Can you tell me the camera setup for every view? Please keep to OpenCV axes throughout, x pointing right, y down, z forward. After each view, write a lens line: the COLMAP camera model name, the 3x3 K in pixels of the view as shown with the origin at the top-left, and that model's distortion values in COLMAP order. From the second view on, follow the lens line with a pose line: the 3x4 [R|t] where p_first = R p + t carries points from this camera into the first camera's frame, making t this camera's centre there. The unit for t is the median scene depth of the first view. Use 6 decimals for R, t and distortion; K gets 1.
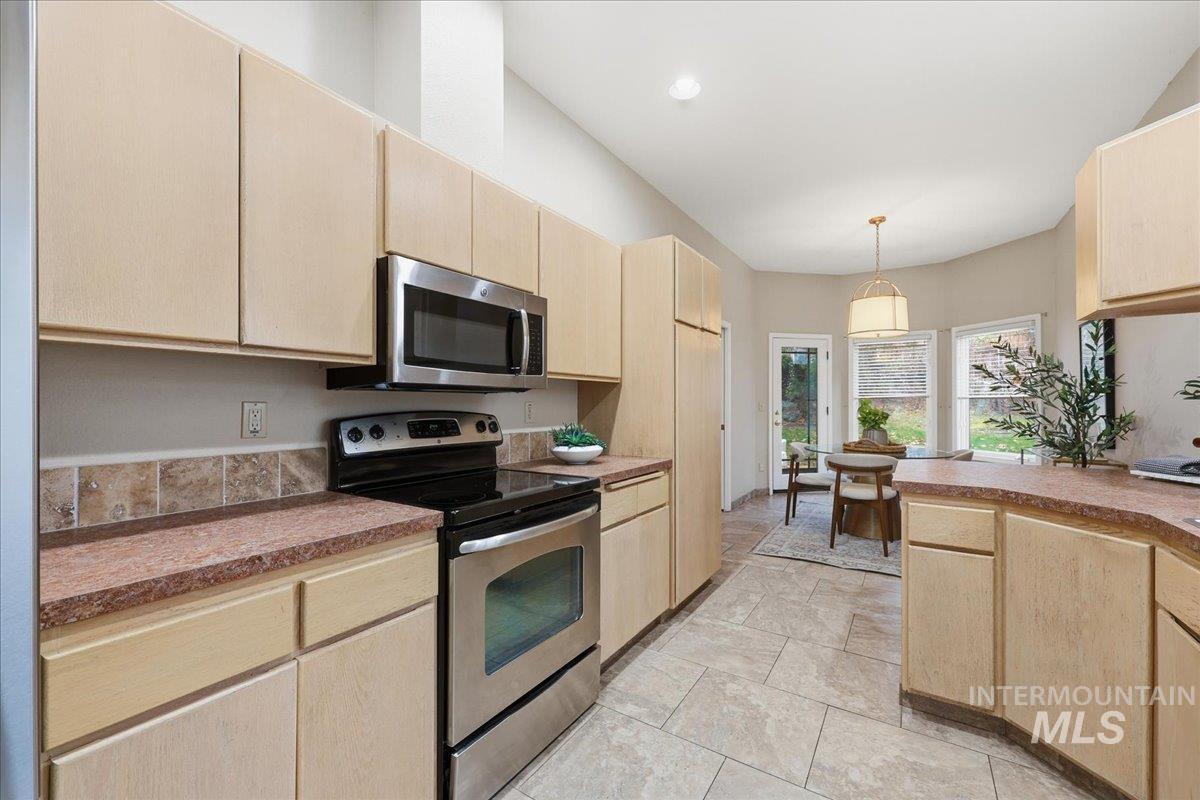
lens RADIAL K [[490.7, 0, 596.8], [0, 490.7, 401.4], [0, 0, 1]] dist [-0.000196, 0.000312]
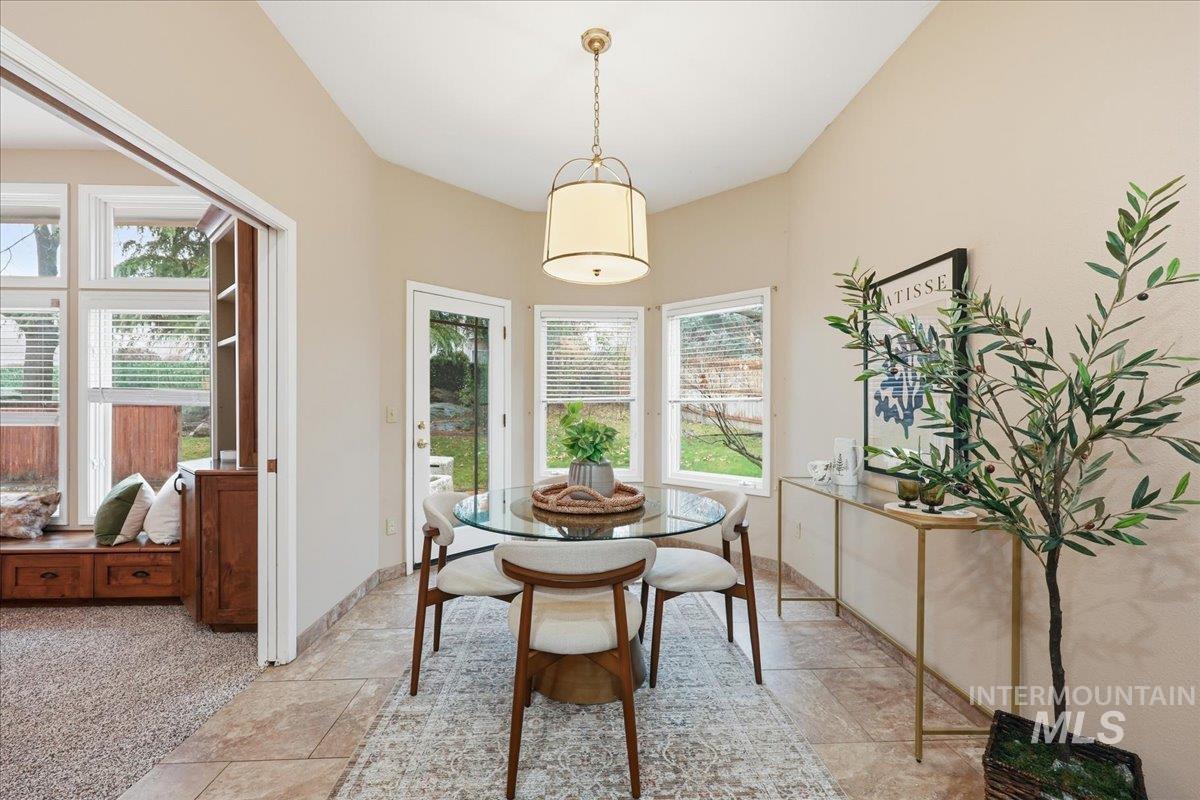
lens RADIAL K [[490.7, 0, 593.8], [0, 490.7, 407.5], [0, 0, 1]] dist [-0.000196, 0.000312]
pose [[0.814602, 0.003927, 0.580007, 0.236080], [-0.004693, 0.999989, -0.000179, 0.002344], [-0.580002, -0.002576, 0.814611, 0.498101]]
